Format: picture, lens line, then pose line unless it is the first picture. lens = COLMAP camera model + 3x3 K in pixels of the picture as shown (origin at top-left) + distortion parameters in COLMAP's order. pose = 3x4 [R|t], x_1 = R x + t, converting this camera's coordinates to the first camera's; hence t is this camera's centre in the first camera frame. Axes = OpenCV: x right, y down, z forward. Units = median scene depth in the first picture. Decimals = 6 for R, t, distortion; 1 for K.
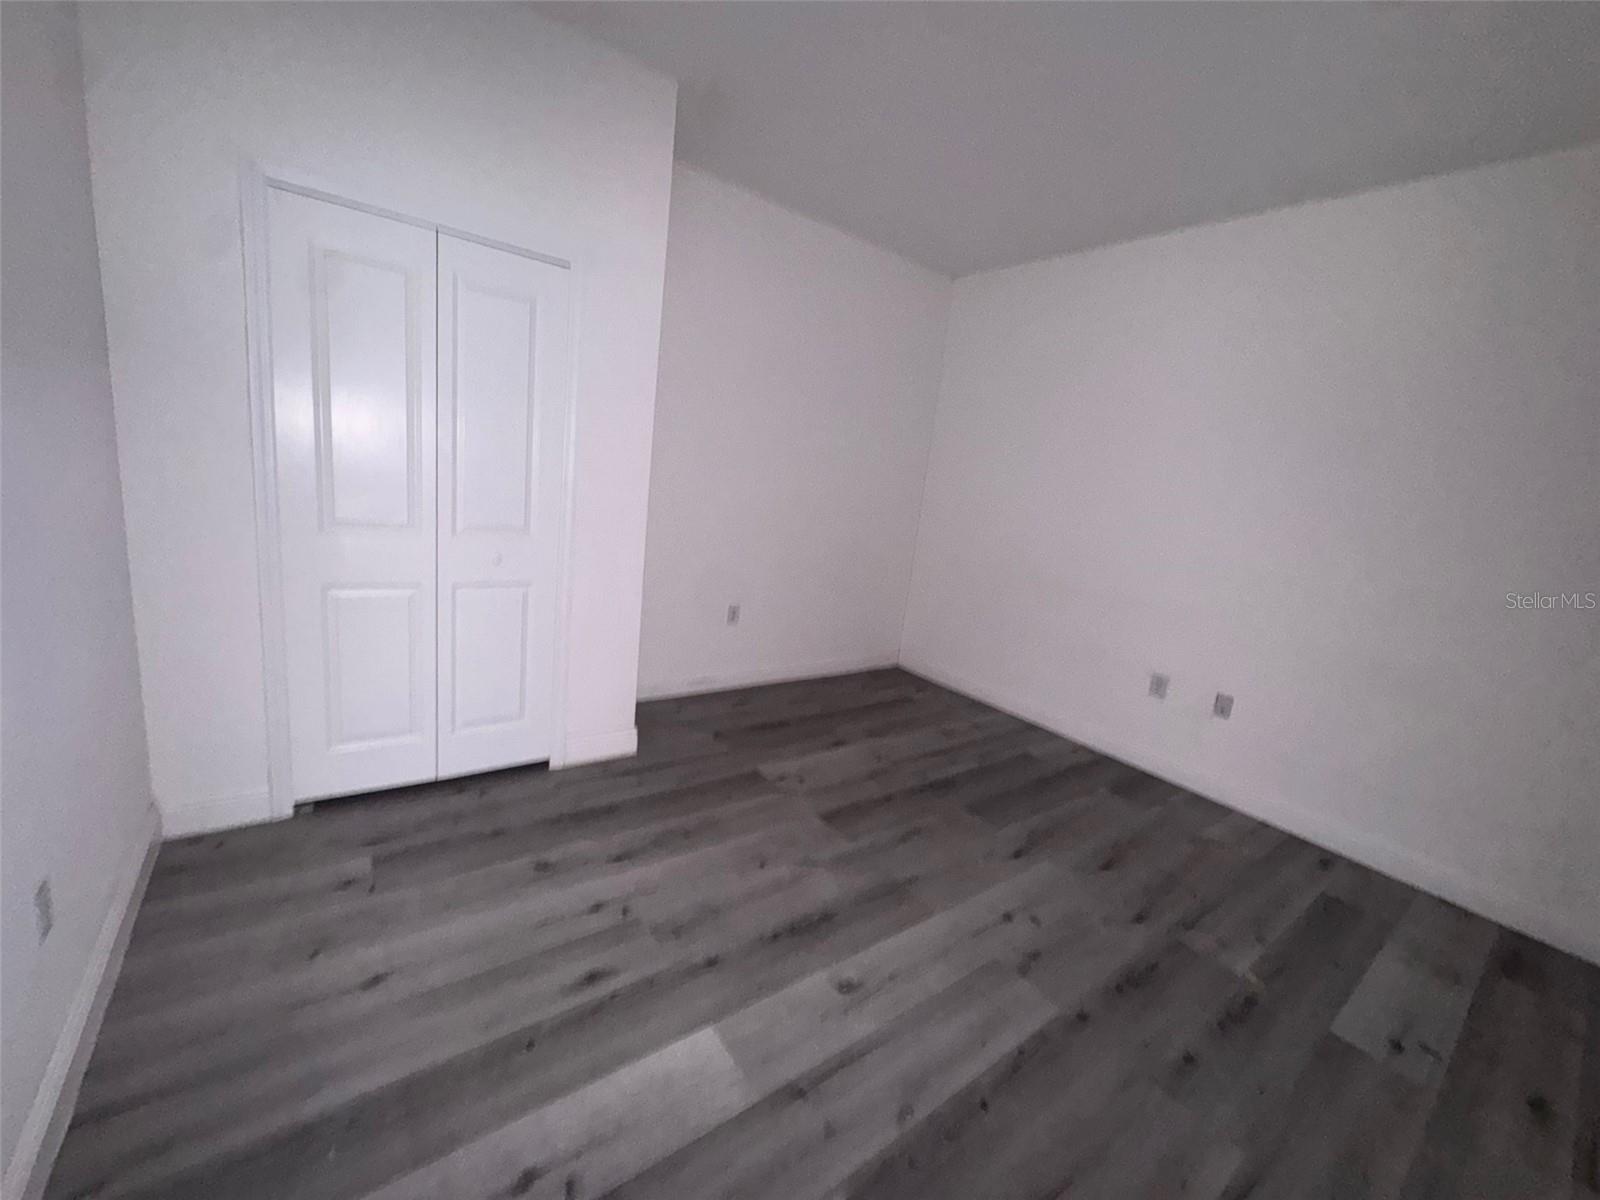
lens RADIAL K [[638.7, 0, 796.0], [0, 638.7, 595.1], [0, 0, 1]] dist [-0.009058, 0.001703]
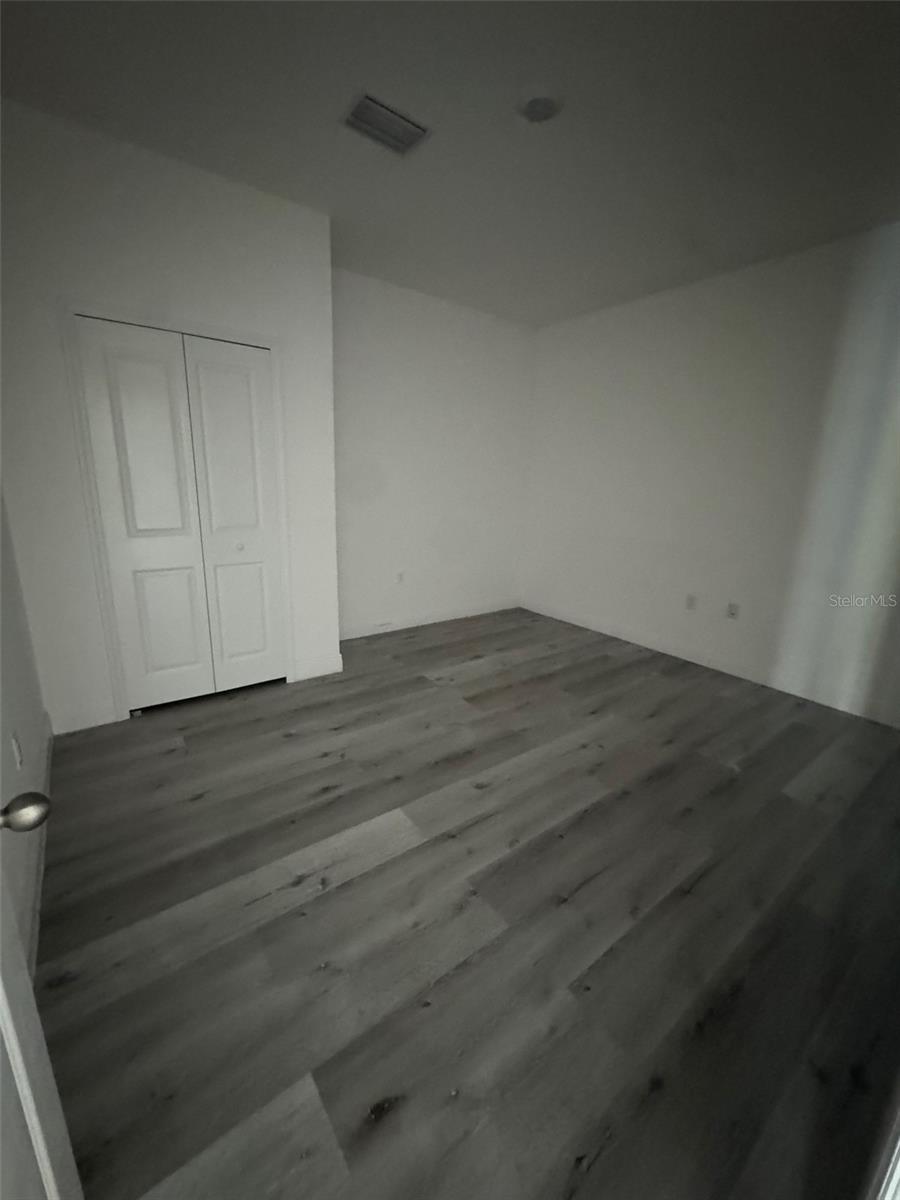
lens RADIAL K [[479.0, 0, 449.4], [0, 479.0, 595.9], [0, 0, 1]] dist [-0.009058, 0.001703]
pose [[0.996910, -0.077455, -0.013096, 0.043832], [0.077997, 0.995811, 0.047708, 0.050590], [0.009346, -0.048583, 0.998775, -0.169617]]
